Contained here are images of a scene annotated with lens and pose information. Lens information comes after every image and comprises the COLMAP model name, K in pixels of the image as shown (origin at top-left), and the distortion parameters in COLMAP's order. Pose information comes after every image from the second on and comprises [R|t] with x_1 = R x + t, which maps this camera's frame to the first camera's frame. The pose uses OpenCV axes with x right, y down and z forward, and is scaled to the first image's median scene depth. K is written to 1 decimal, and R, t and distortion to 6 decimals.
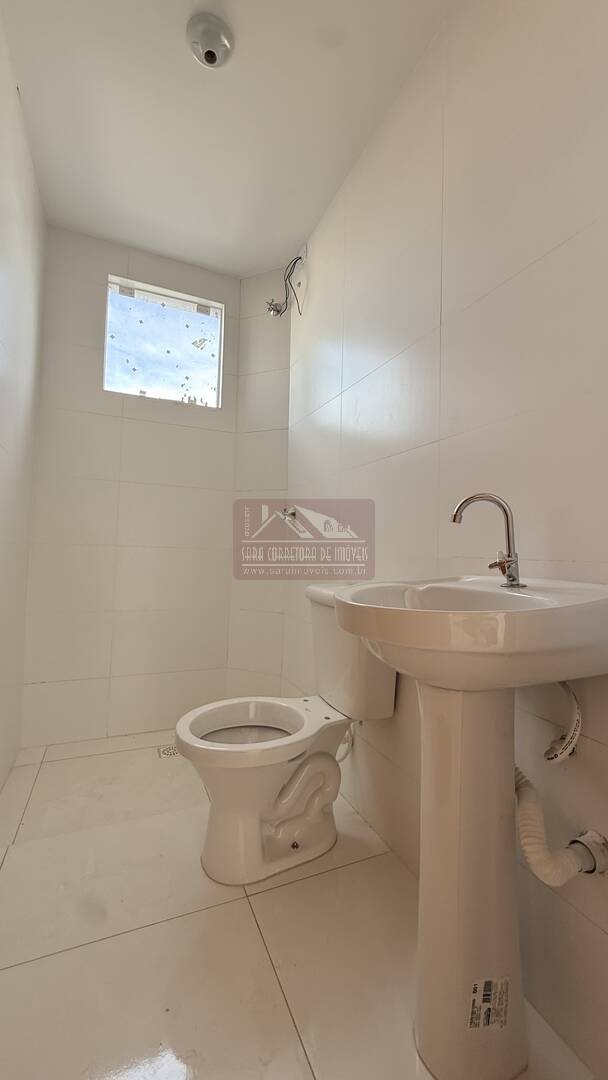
lens RADIAL K [[431.0, 0, 305.2], [0, 431.0, 544.8], [0, 0, 1]] dist [-0.000904, 0.000060]
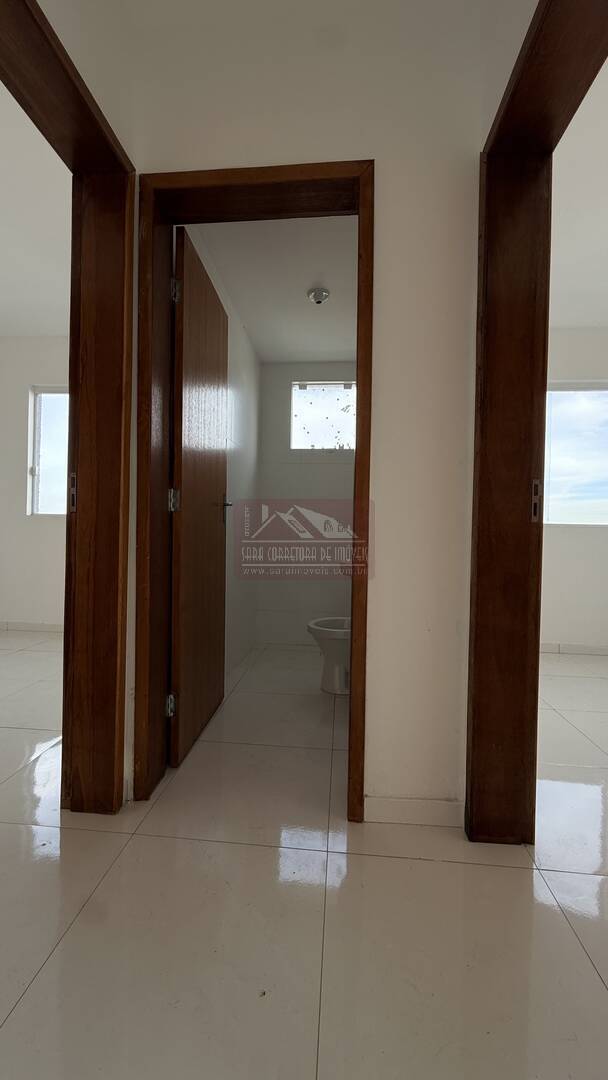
lens RADIAL K [[431.0, 0, 303.5], [0, 431.0, 542.1], [0, 0, 1]] dist [-0.000904, 0.000060]
pose [[0.881148, -0.017044, -0.472533, 0.365934], [0.022998, 0.999712, 0.006827, 0.000545], [0.472280, -0.016883, 0.881287, -0.477106]]
